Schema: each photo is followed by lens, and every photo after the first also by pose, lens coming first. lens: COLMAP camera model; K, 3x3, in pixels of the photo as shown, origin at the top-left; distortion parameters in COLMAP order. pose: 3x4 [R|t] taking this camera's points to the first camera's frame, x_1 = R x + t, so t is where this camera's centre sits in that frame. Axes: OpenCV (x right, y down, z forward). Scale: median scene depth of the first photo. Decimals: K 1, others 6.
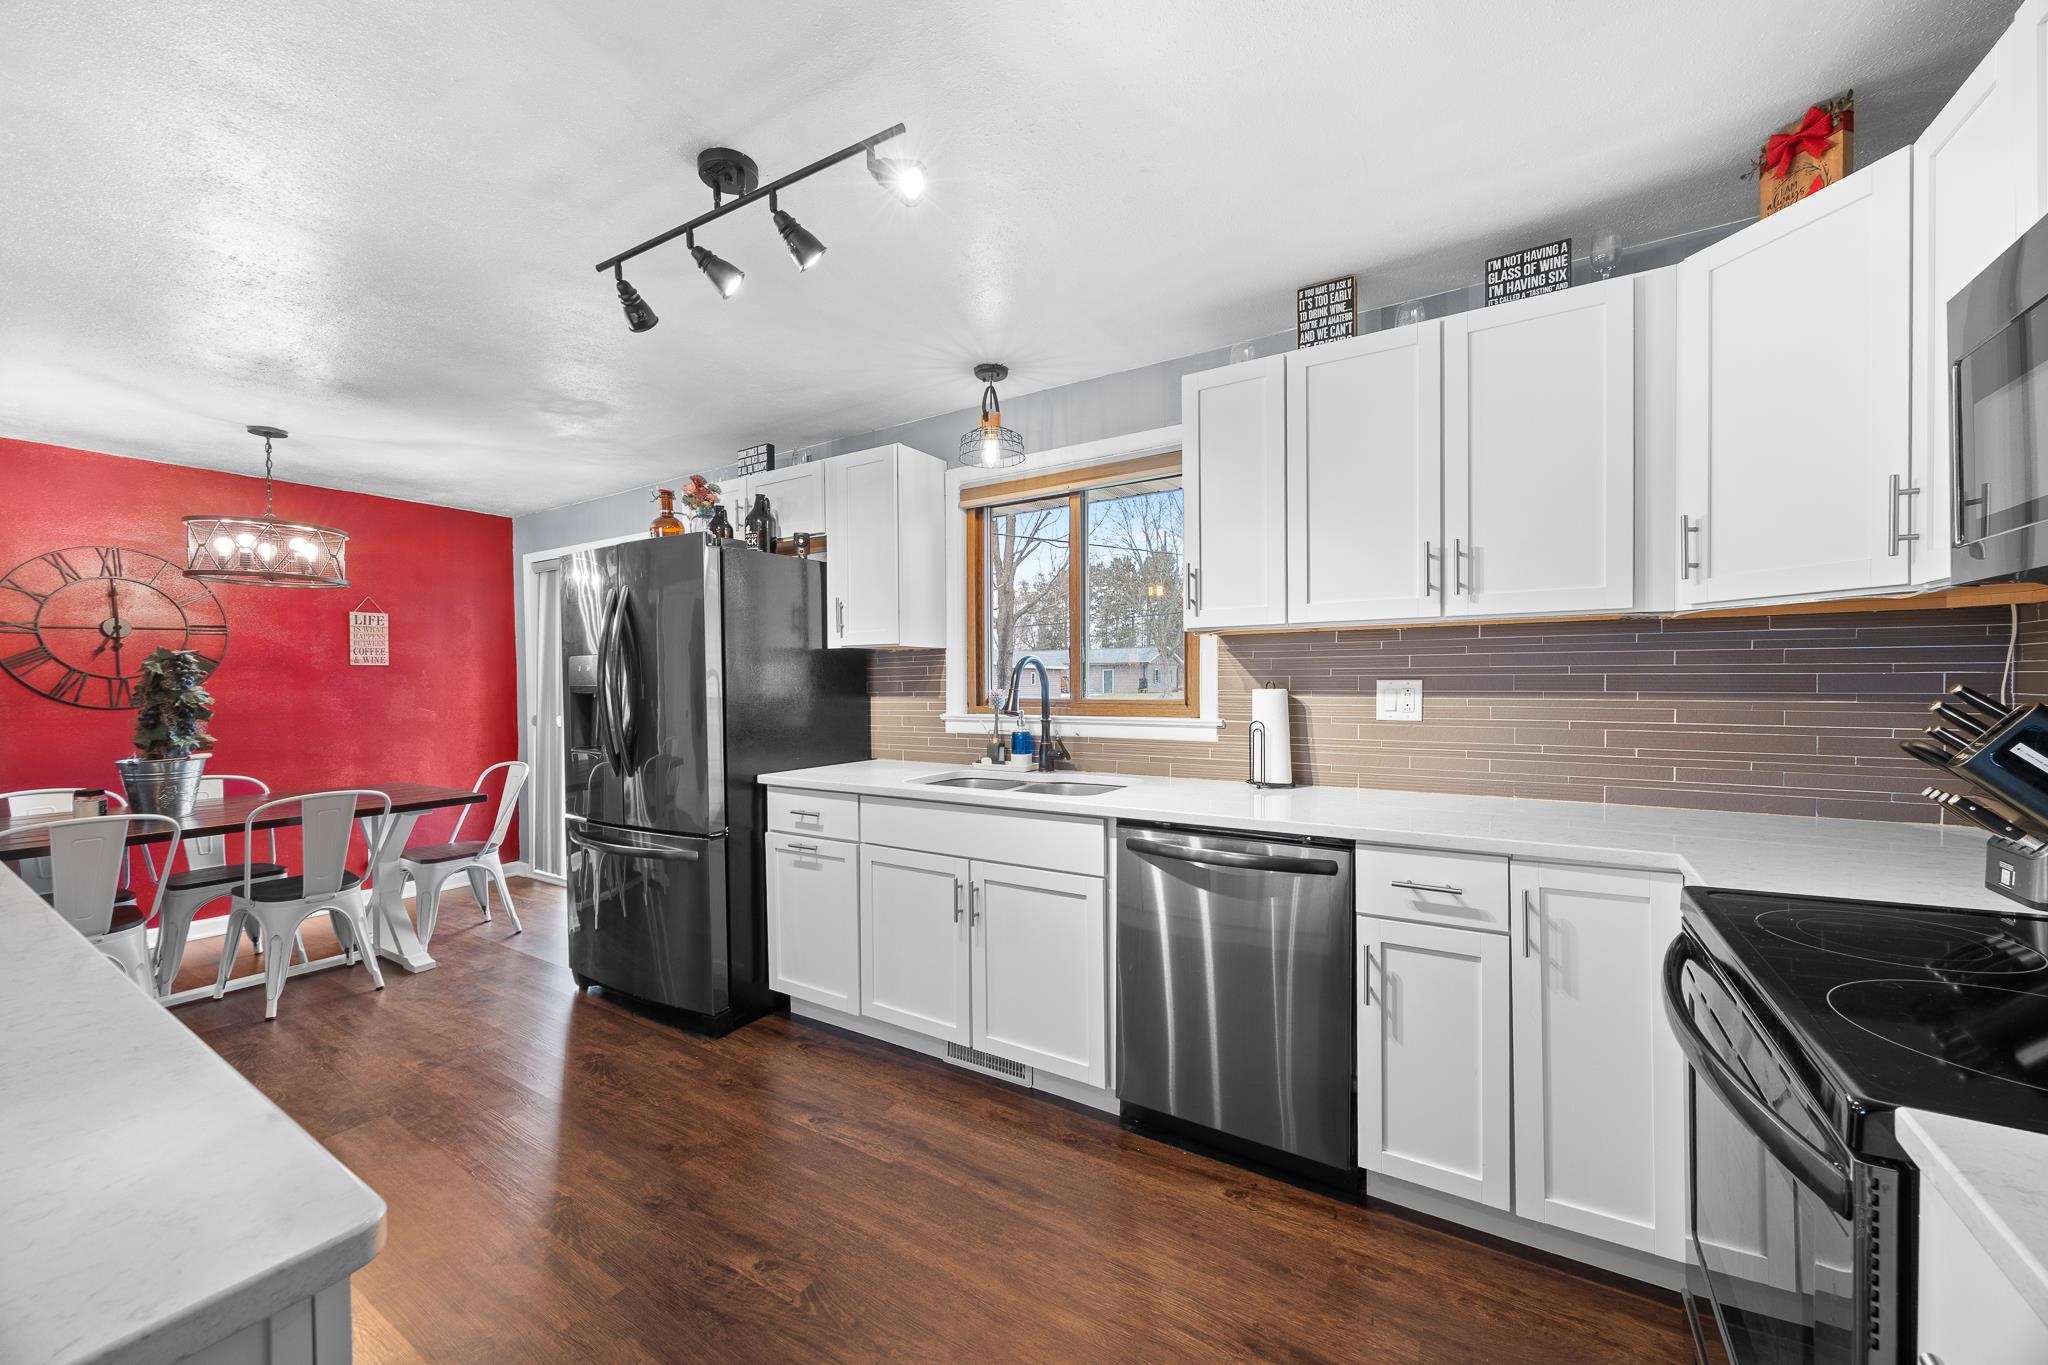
lens RADIAL K [[783.8, 0, 1019.1], [0, 783.8, 693.2], [0, 0, 1]] dist [-0.003053, -0.000025]
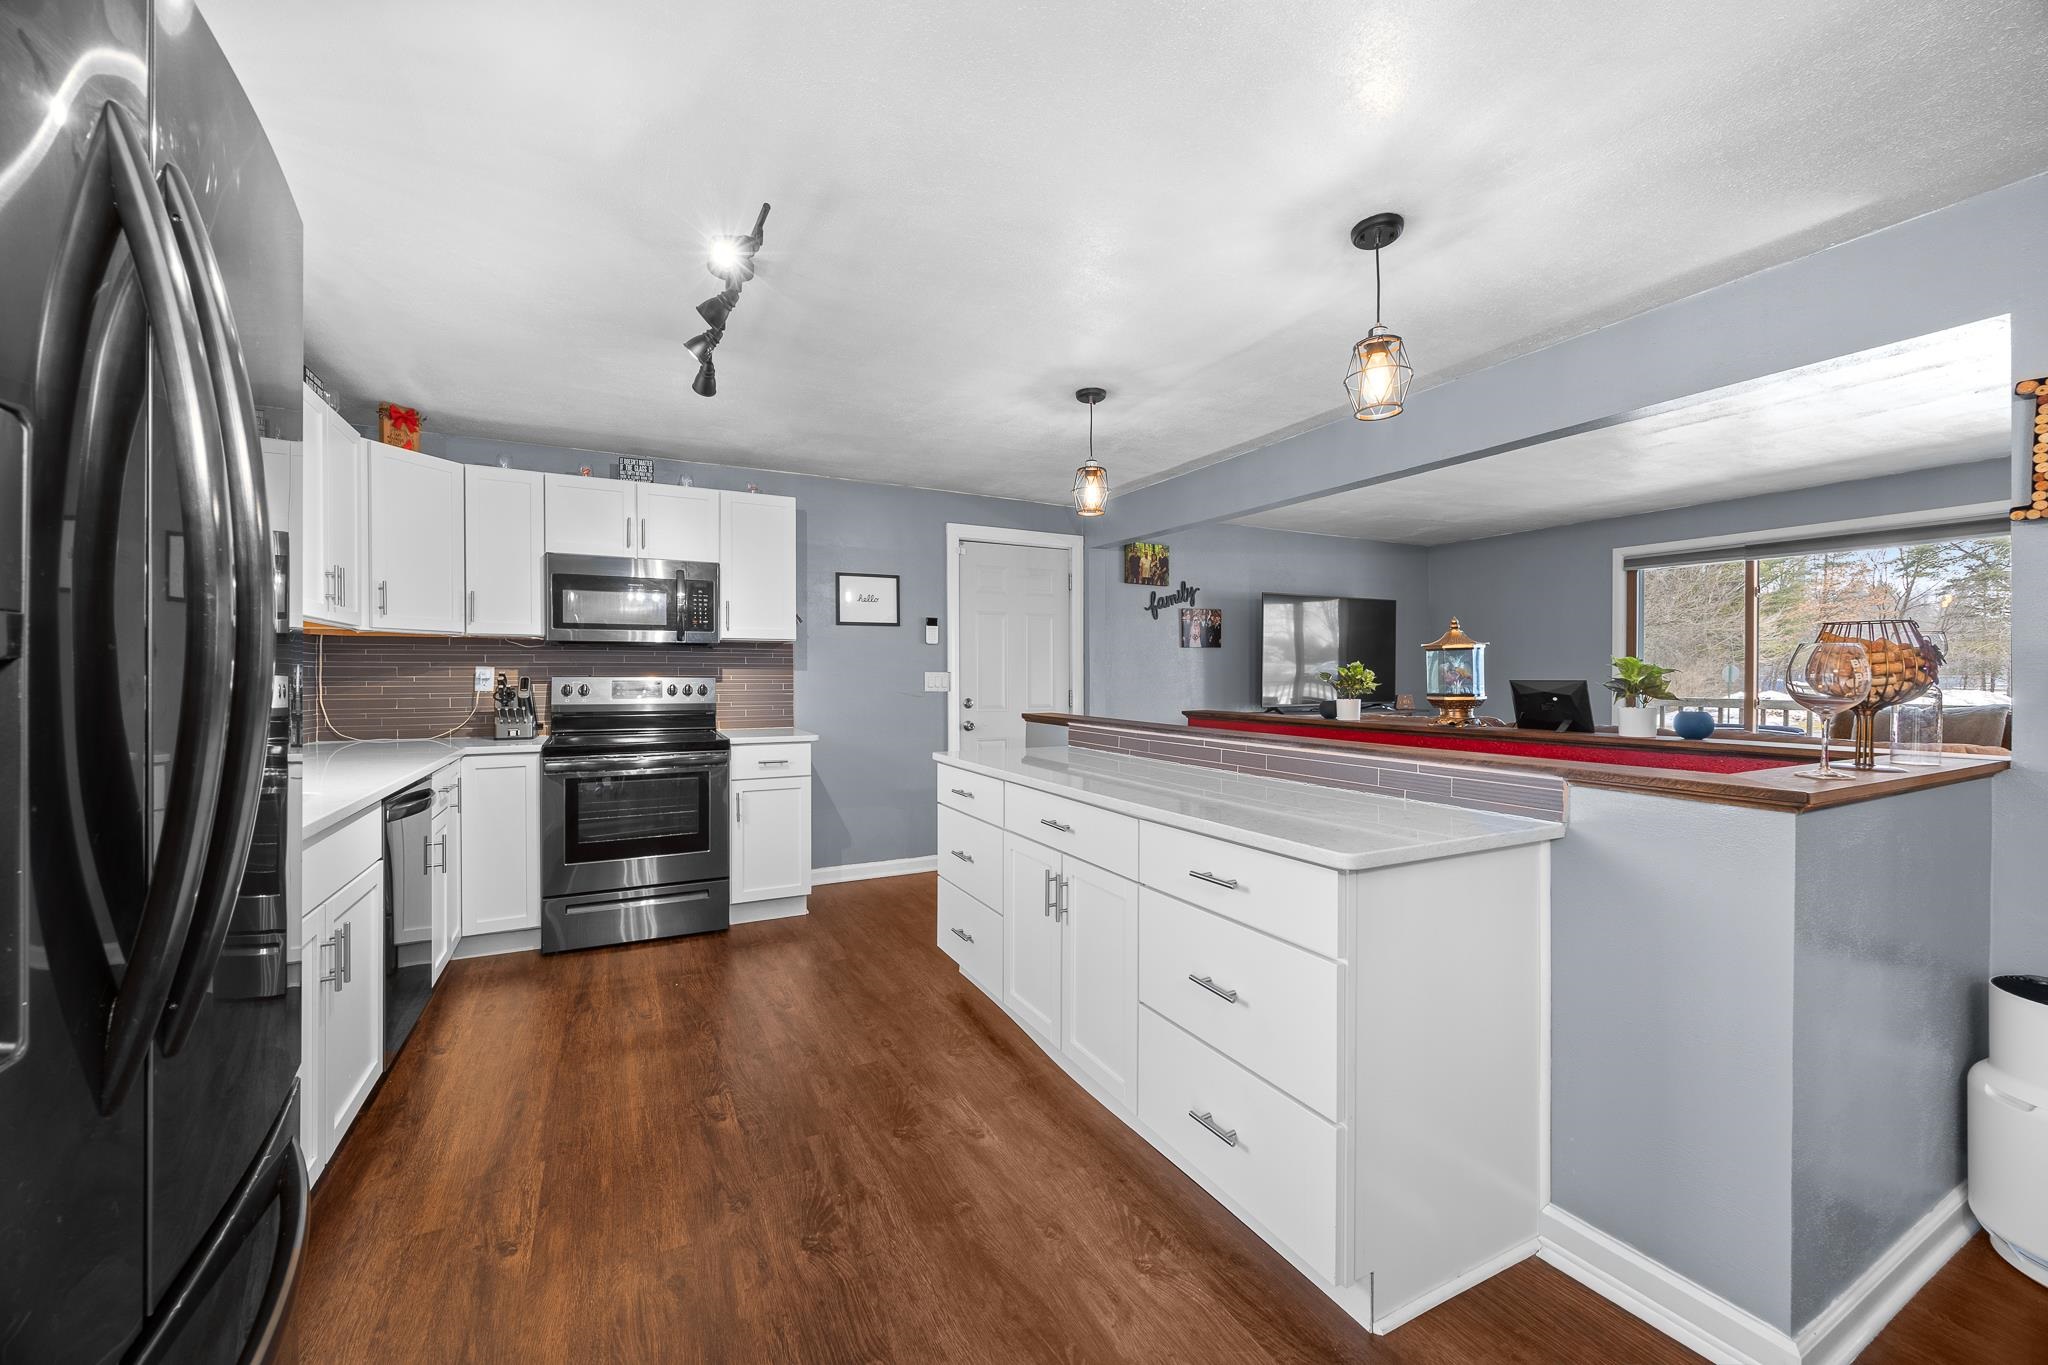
lens RADIAL K [[783.8, 0, 1015.0], [0, 783.8, 675.0], [0, 0, 1]] dist [-0.003053, -0.000025]
pose [[-0.860640, 0.009881, 0.509119, -0.890078], [0.016342, 0.999833, 0.008221, 0.005681], [-0.508952, 0.015396, -0.860657, 1.174083]]
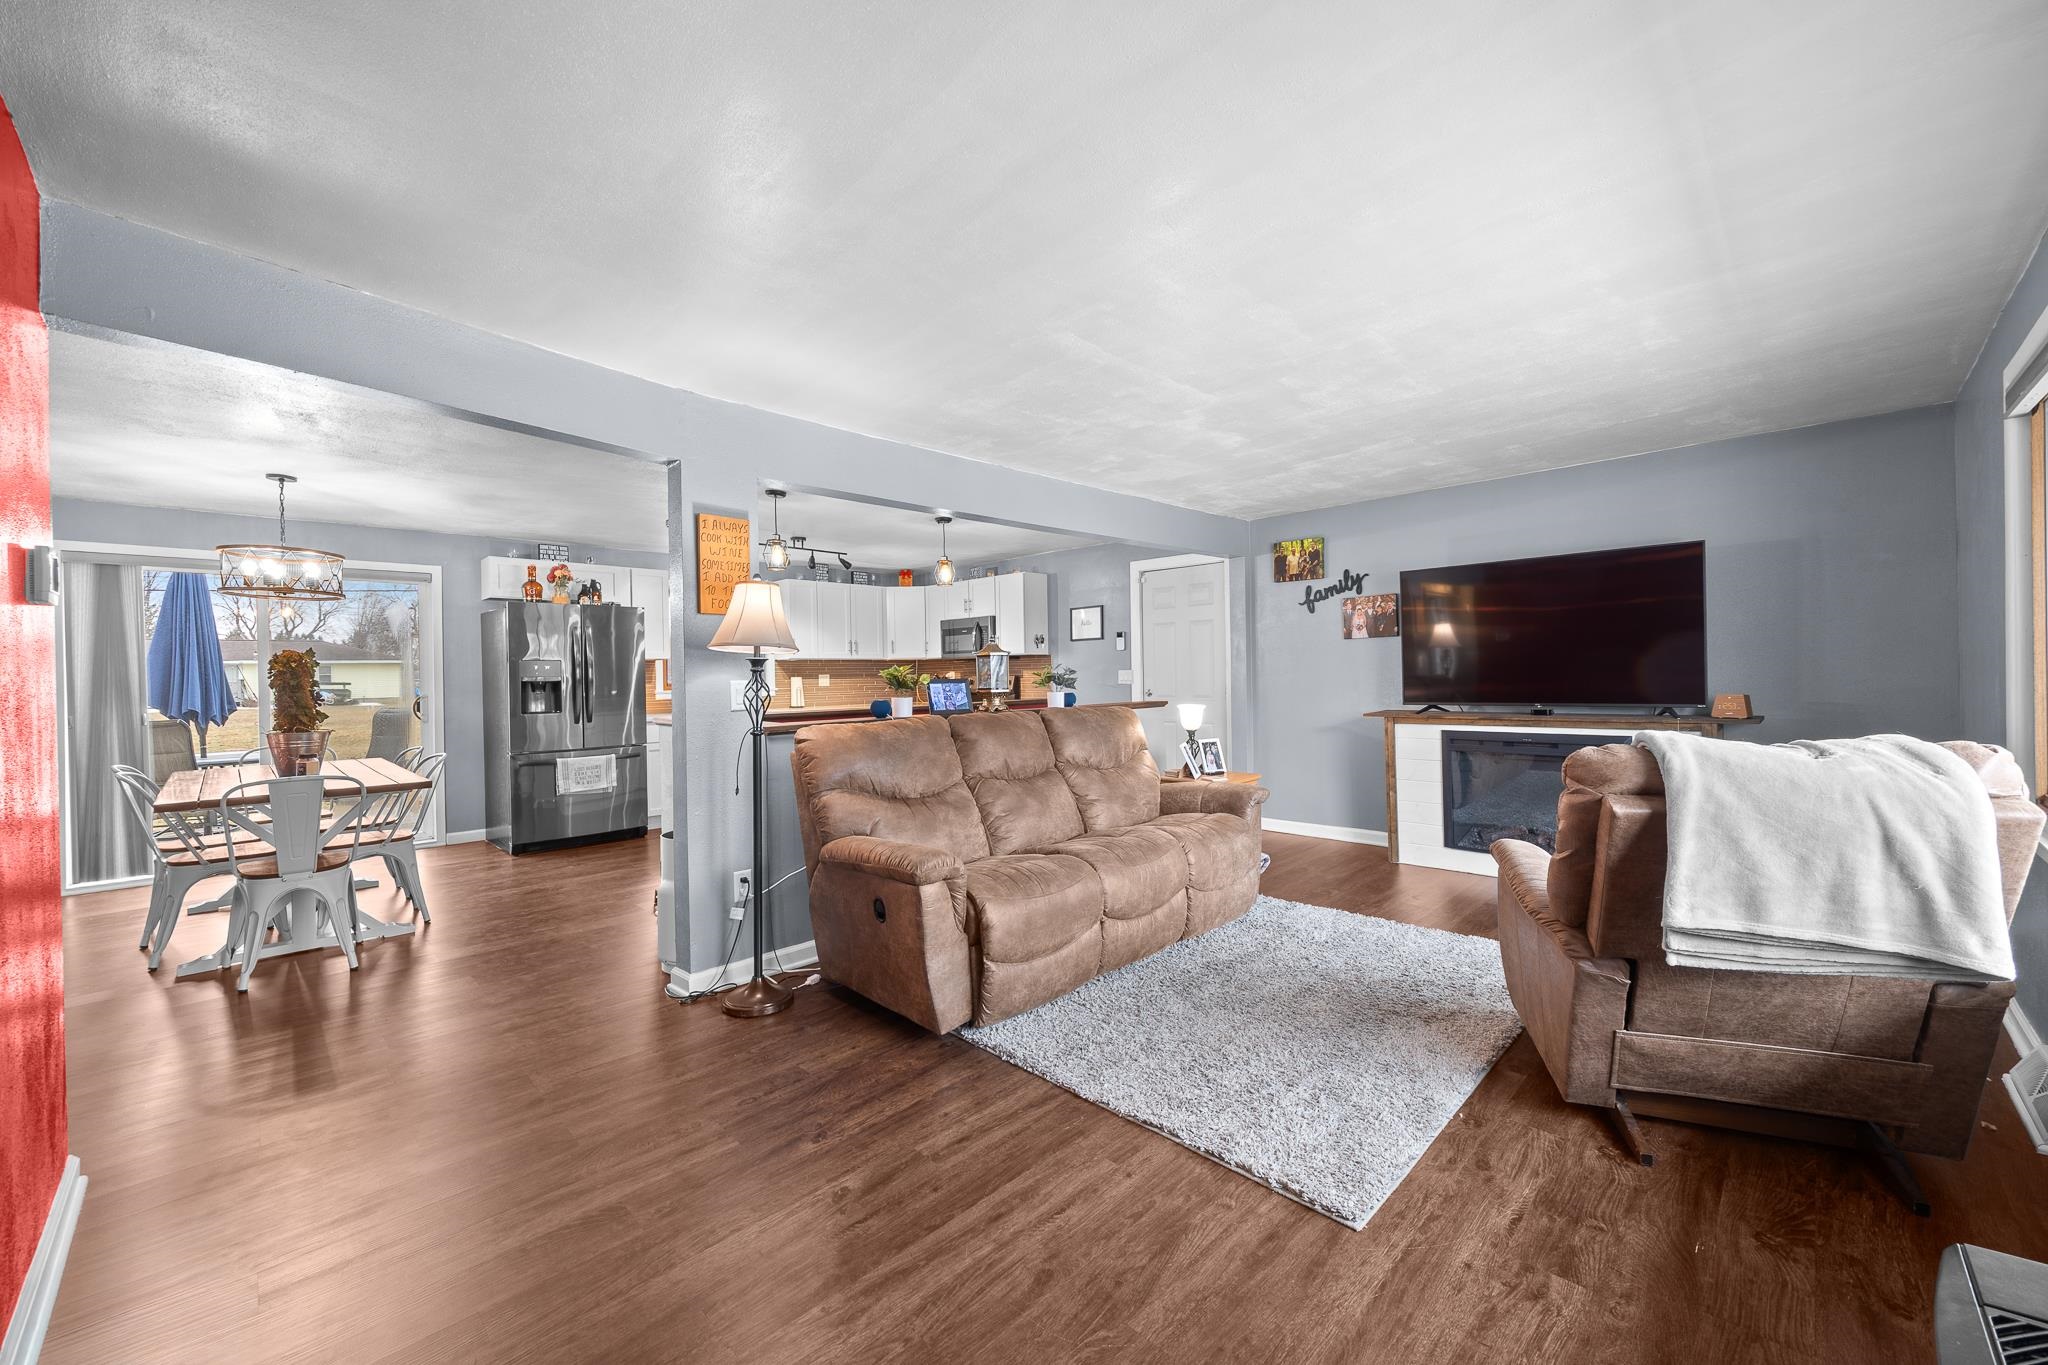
lens RADIAL K [[783.8, 0, 1009.9], [0, 783.8, 688.0], [0, 0, 1]] dist [-0.003053, -0.000025]
pose [[0.226329, -0.011906, 0.973978, -2.401685], [0.031216, 0.999500, 0.004964, 0.045100], [-0.973551, 0.029280, 0.226588, -0.528327]]
